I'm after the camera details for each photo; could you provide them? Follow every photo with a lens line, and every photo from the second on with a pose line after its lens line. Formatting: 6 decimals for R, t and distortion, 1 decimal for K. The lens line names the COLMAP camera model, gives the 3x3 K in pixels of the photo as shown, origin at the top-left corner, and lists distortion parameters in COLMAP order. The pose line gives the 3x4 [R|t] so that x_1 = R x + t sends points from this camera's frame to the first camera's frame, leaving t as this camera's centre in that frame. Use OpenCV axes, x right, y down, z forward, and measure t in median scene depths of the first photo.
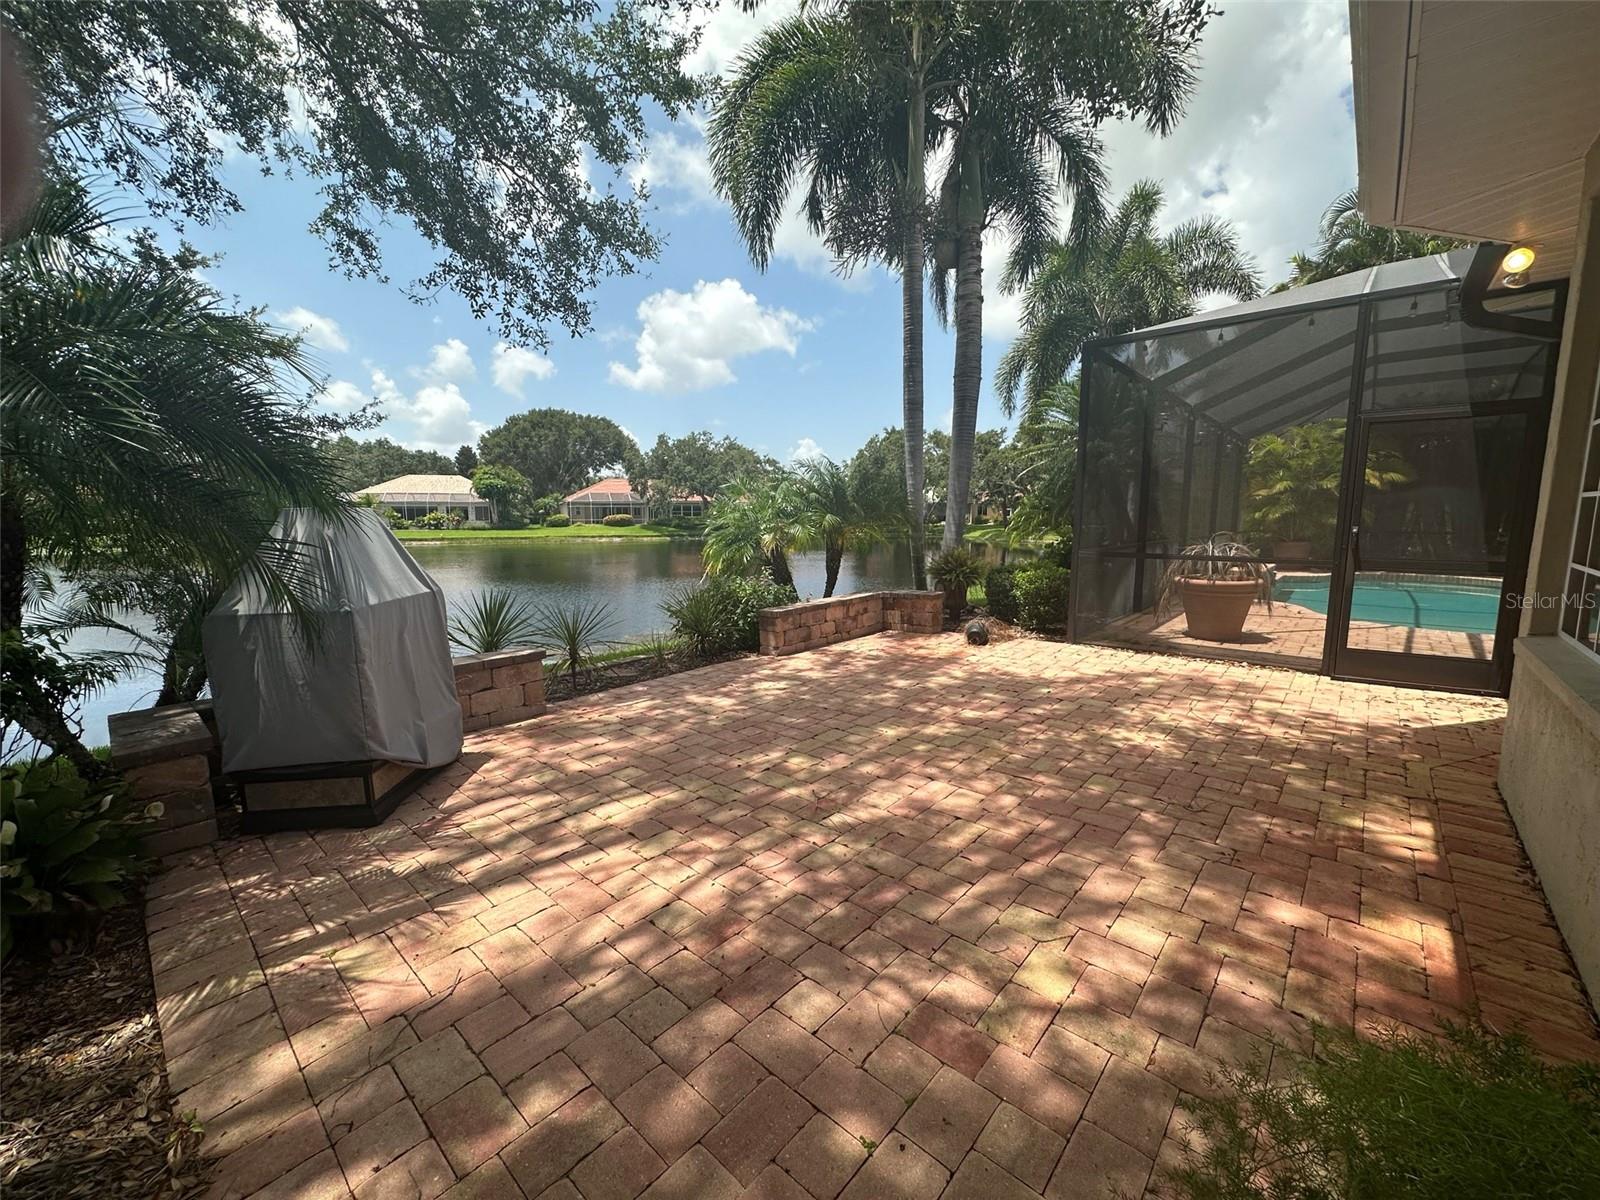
lens RADIAL K [[633.4, 0, 800.0], [0, 633.4, 600.0], [0, 0, 1]] dist [-0.006853, 0.000038]
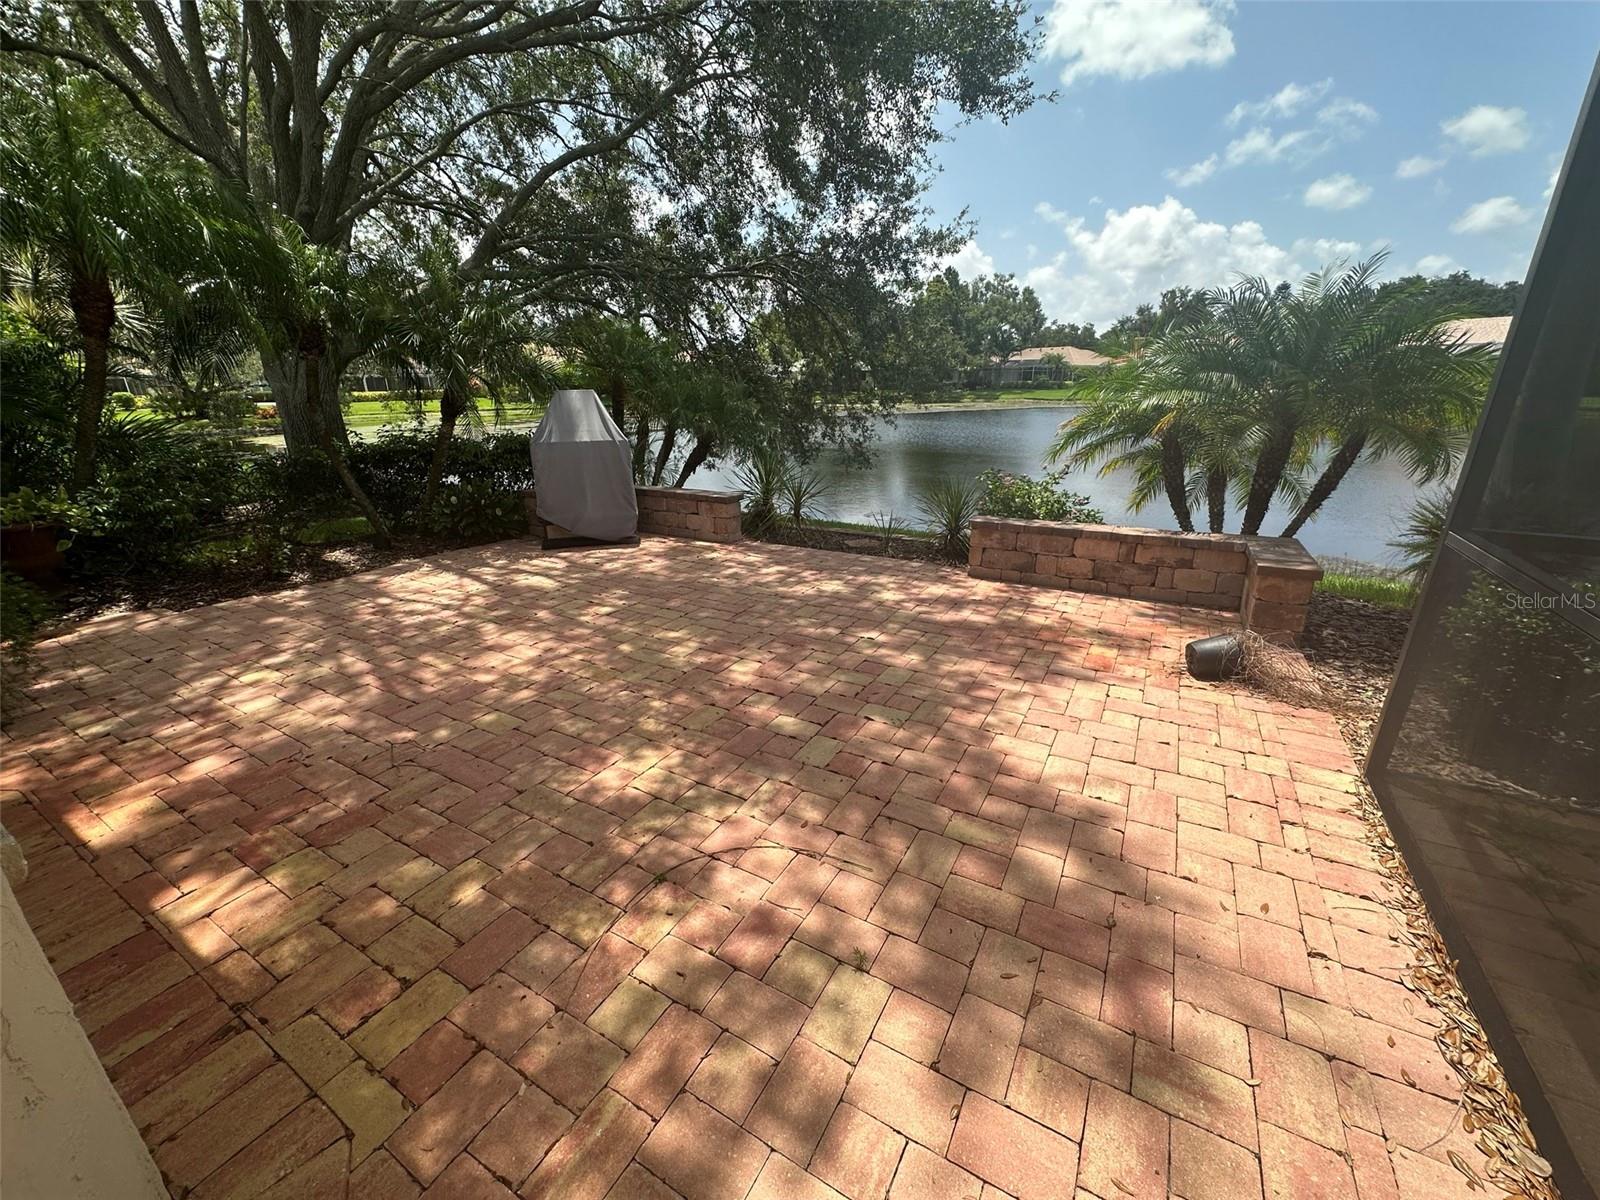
lens RADIAL K [[634.2, 0, 800.0], [0, 634.2, 600.0], [0, 0, 1]] dist [0.000976, -0.000065]
pose [[0.217149, 0.324555, -0.920603, 1.549445], [-0.125359, 0.944570, 0.303435, -0.238674], [0.968056, 0.049515, 0.245798, 1.356852]]
